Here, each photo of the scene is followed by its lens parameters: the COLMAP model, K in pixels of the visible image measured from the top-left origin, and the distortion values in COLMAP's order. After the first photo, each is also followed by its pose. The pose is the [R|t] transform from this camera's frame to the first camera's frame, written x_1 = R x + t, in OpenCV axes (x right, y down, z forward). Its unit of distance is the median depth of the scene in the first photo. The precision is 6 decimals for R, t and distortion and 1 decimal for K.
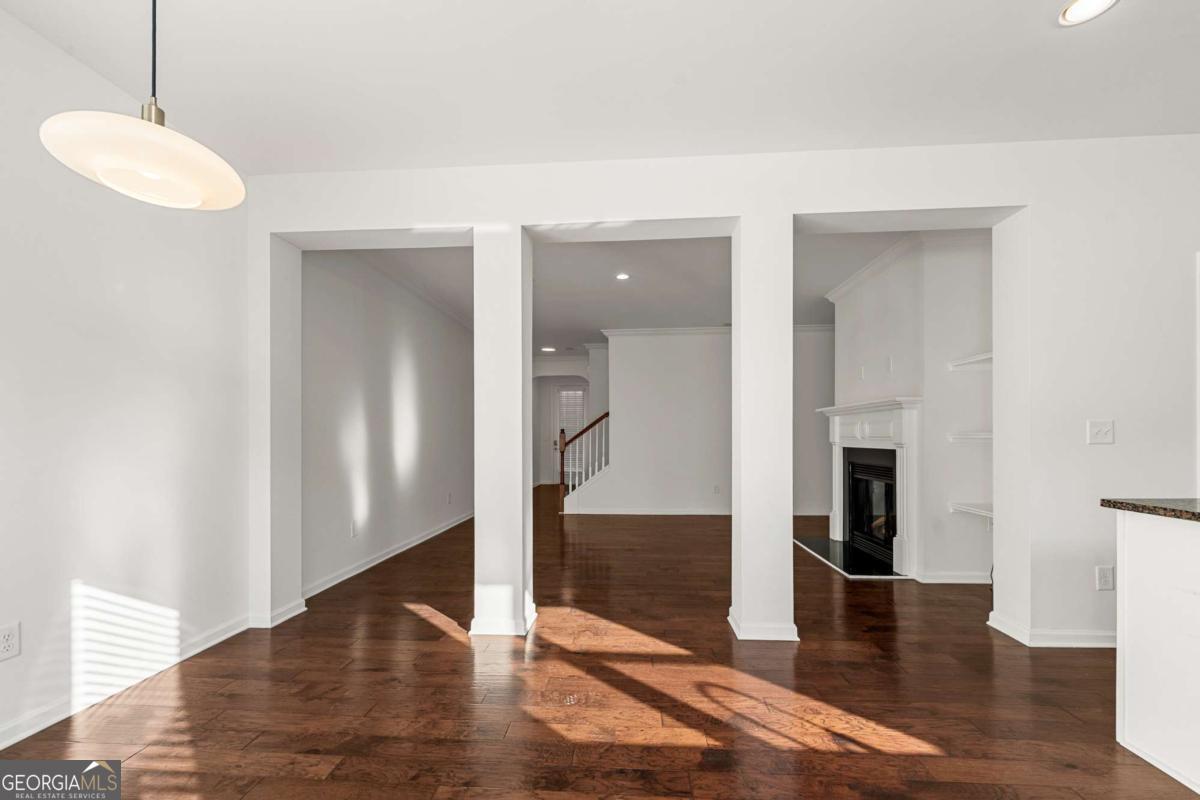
lens RADIAL K [[496.0, 0, 598.2], [0, 496.0, 435.2], [0, 0, 1]] dist [-0.008157, -0.000064]
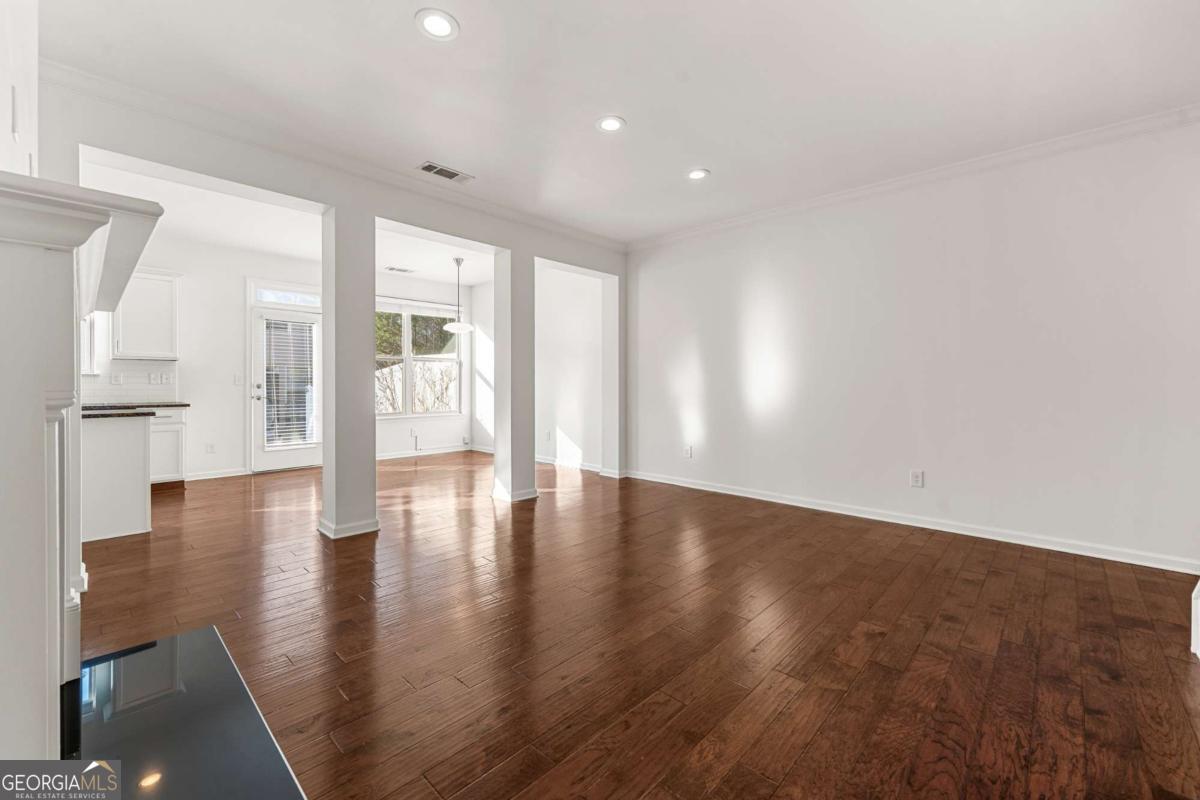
lens RADIAL K [[490.7, 0, 603.7], [0, 490.7, 380.2], [0, 0, 1]] dist [-0.000415, -0.000067]
pose [[-0.631340, -0.006221, -0.775481, 0.885621], [0.003709, 0.999932, -0.011041, 0.020494], [0.775497, -0.009847, -0.631274, 2.294836]]
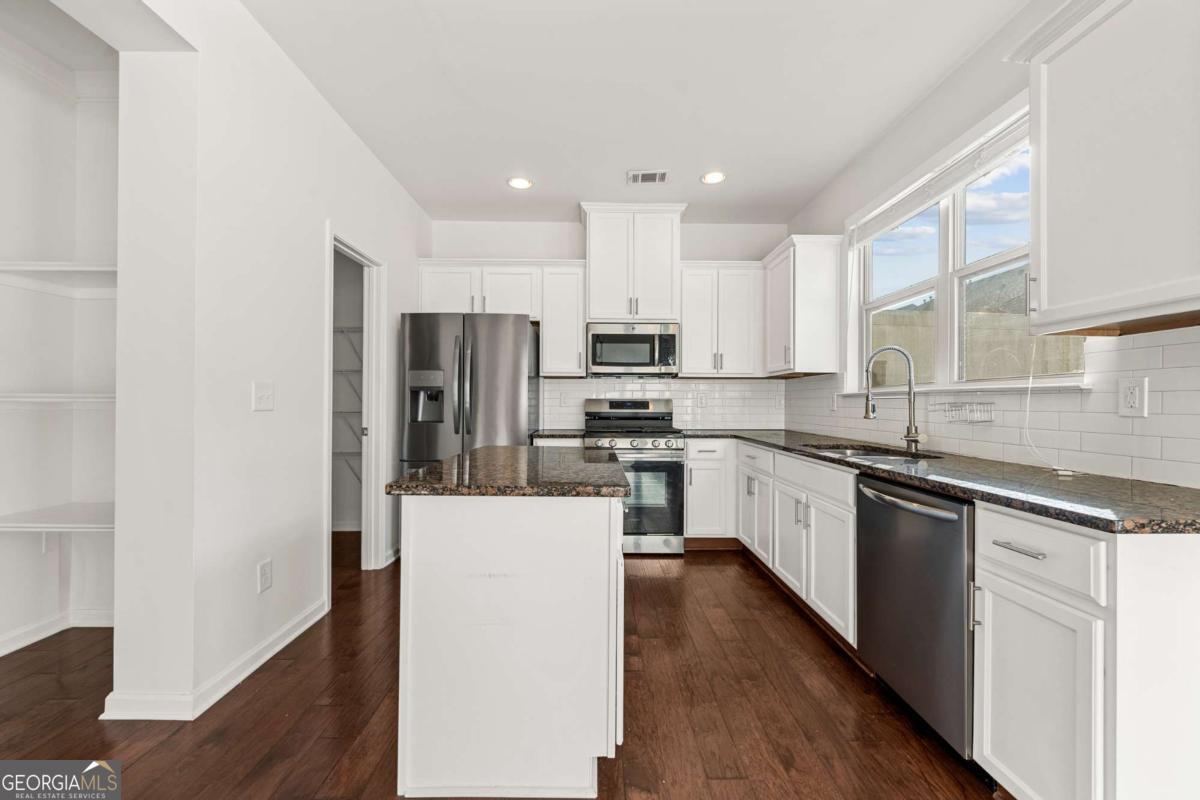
lens RADIAL K [[481.3, 0, 600.6], [0, 481.3, 404.2], [0, 0, 1]] dist [-0.001780, 0.000020]
pose [[-0.088421, 0.003267, 0.996078, 0.168059], [-0.010787, 0.999933, -0.004238, 0.004275], [-0.996025, -0.011119, -0.088380, 0.466728]]
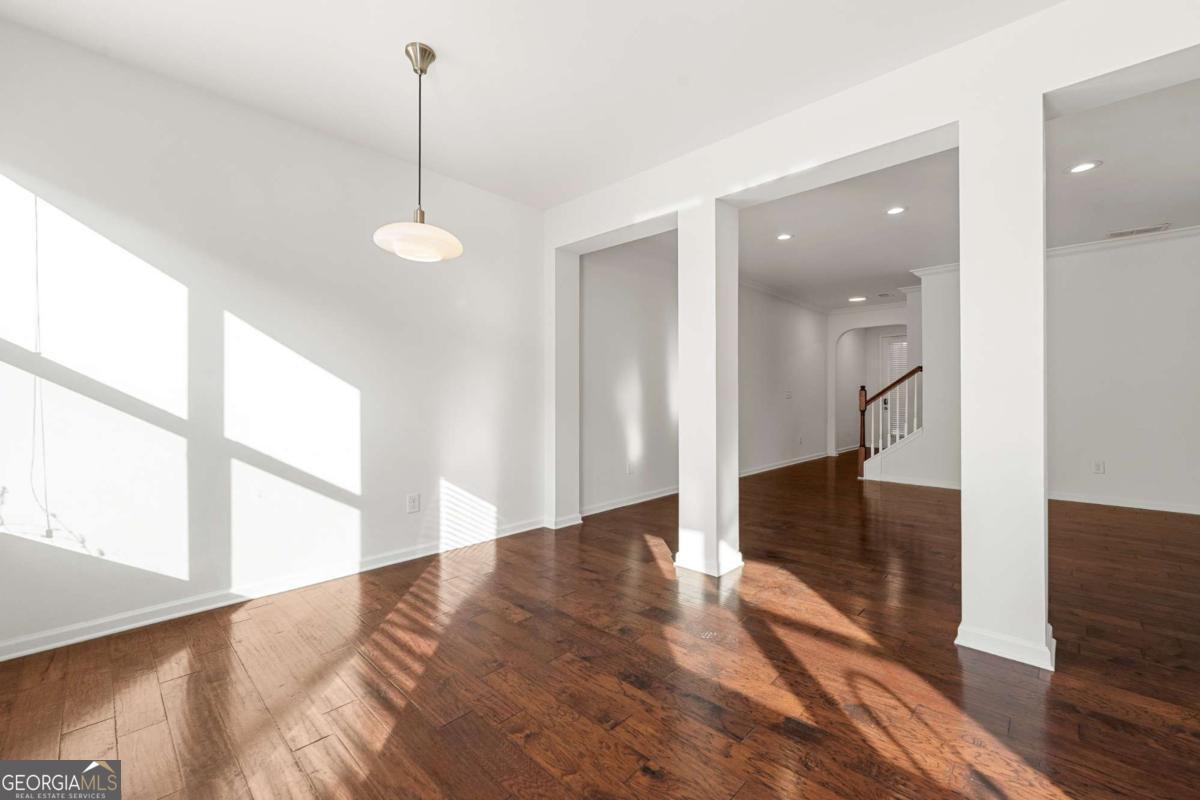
lens RADIAL K [[488.0, 0, 606.7], [0, 488.0, 396.9], [0, 0, 1]] dist [0.001557, 0.000000]
pose [[0.776911, 0.001797, -0.629608, 0.324435], [0.003156, 0.999972, 0.006748, 0.000315], [0.629603, -0.007229, 0.776883, 0.017545]]
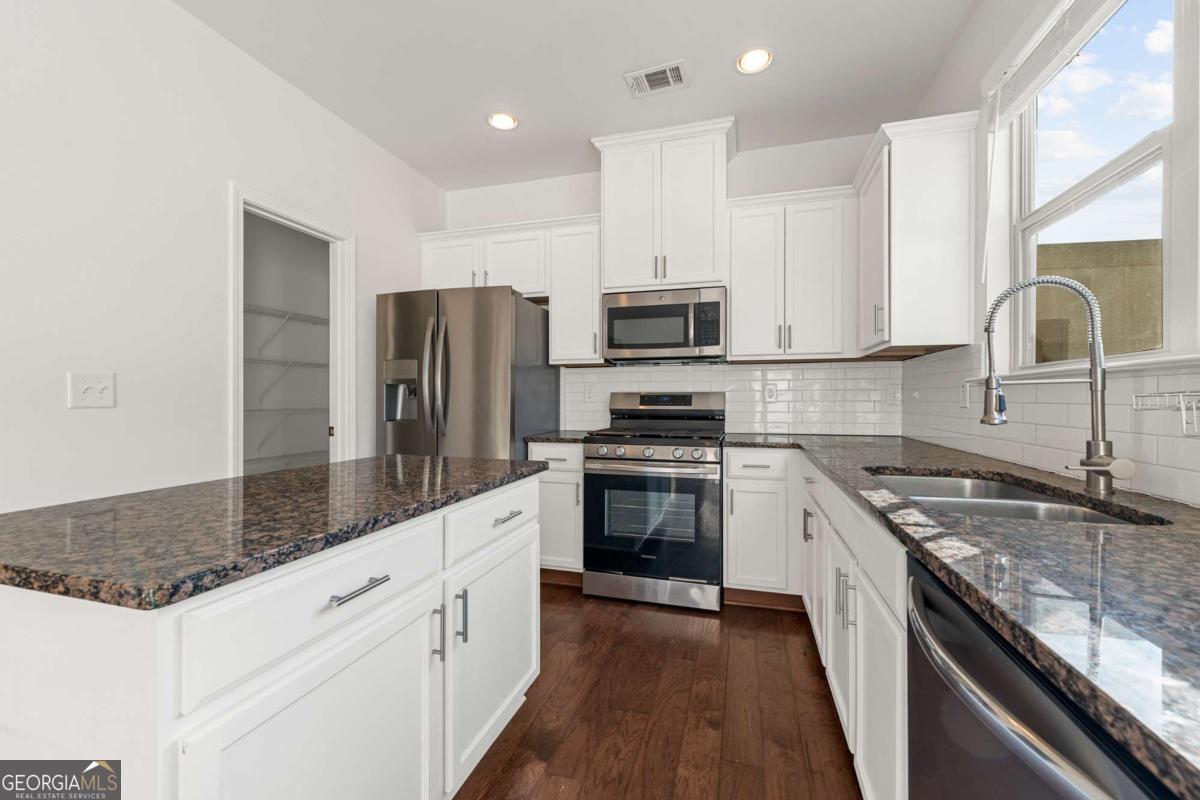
lens RADIAL K [[490.9, 0, 600.0], [0, 490.9, 400.0], [0, 0, 1]] dist [0.001819, -0.000095]
pose [[0.209721, 0.003480, 0.977755, 0.465786], [-0.007734, 0.999968, -0.001900, 0.003251], [-0.977731, -0.007164, 0.209741, 0.174050]]
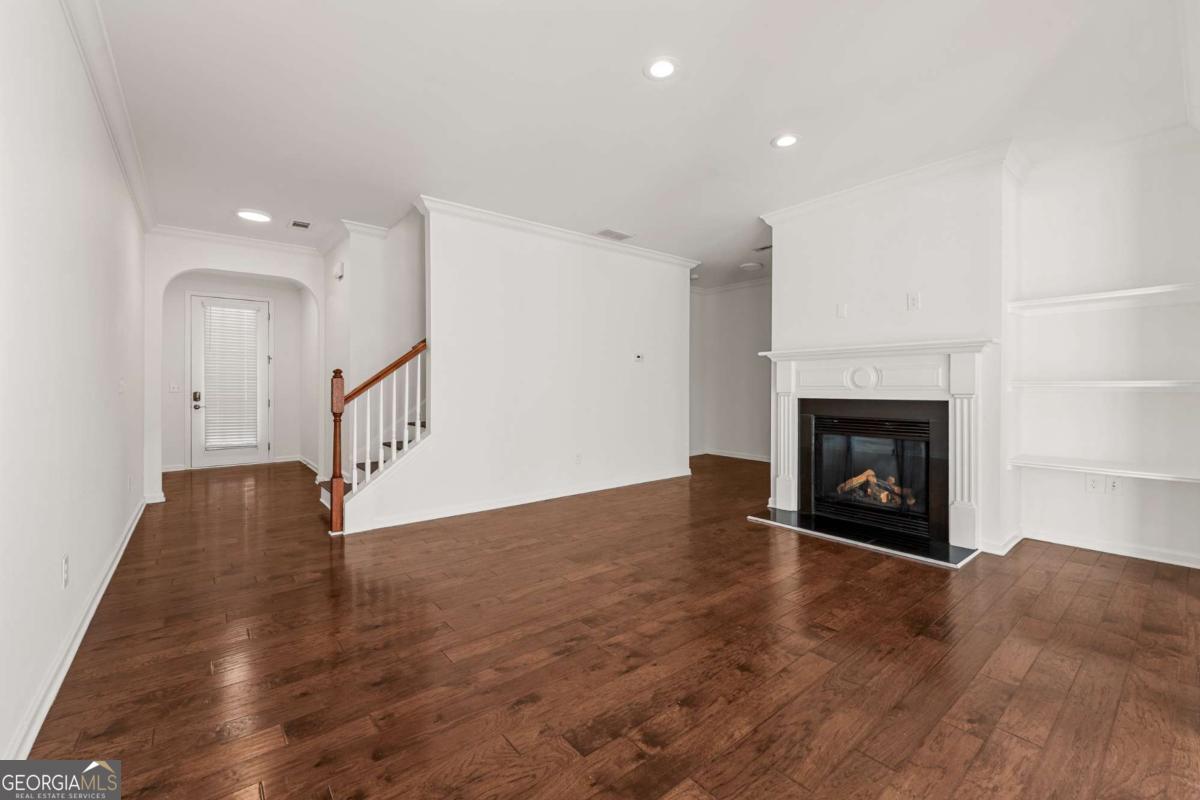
lens RADIAL K [[491.4, 0, 602.3], [0, 491.4, 390.1], [0, 0, 1]] dist [0.002662, 0.000107]
pose [[0.726802, -0.002332, 0.686843, -0.568083], [-0.004169, 0.999961, 0.007806, 0.008912], [-0.686835, -0.008537, 0.726763, 1.116520]]
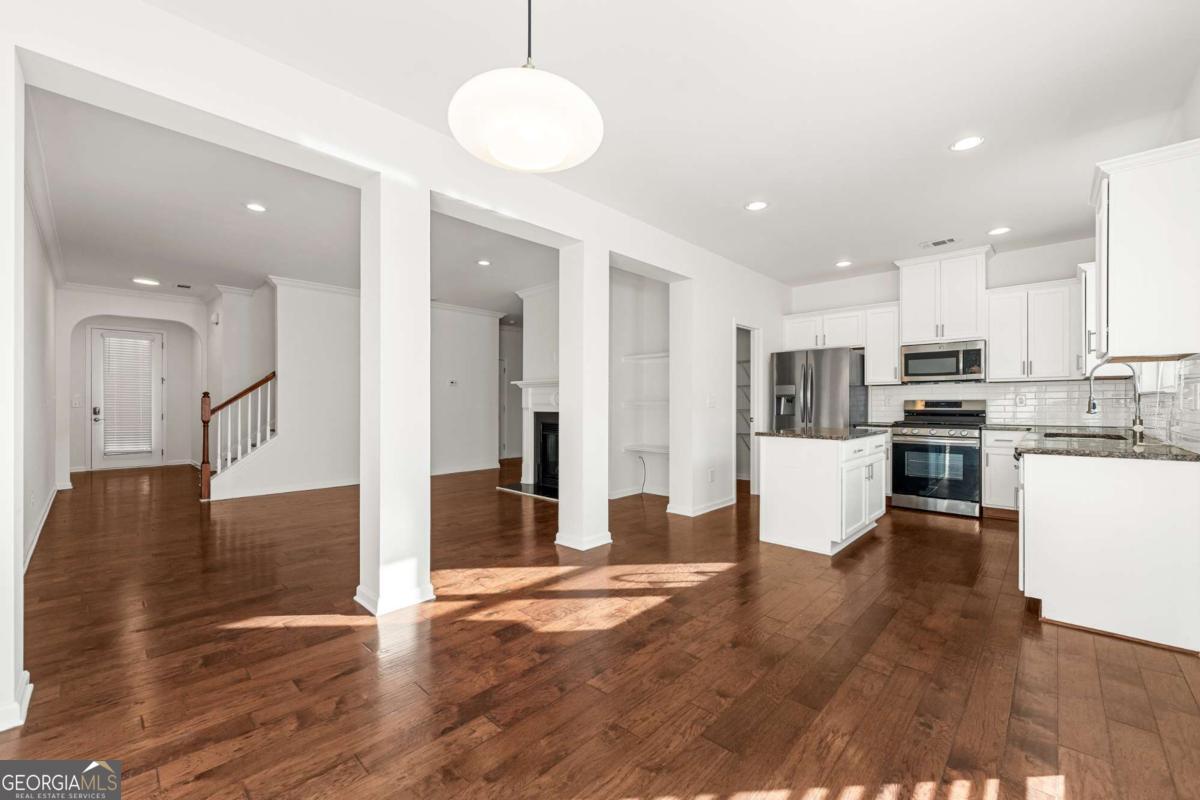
lens RADIAL K [[481.3, 0, 600.6], [0, 481.3, 404.2], [0, 0, 1]] dist [-0.001780, 0.000020]
pose [[0.631969, 0.002765, 0.774988, -0.674000], [-0.006208, 0.999980, 0.001494, 0.003462], [-0.774968, -0.005755, 0.631974, 0.114028]]
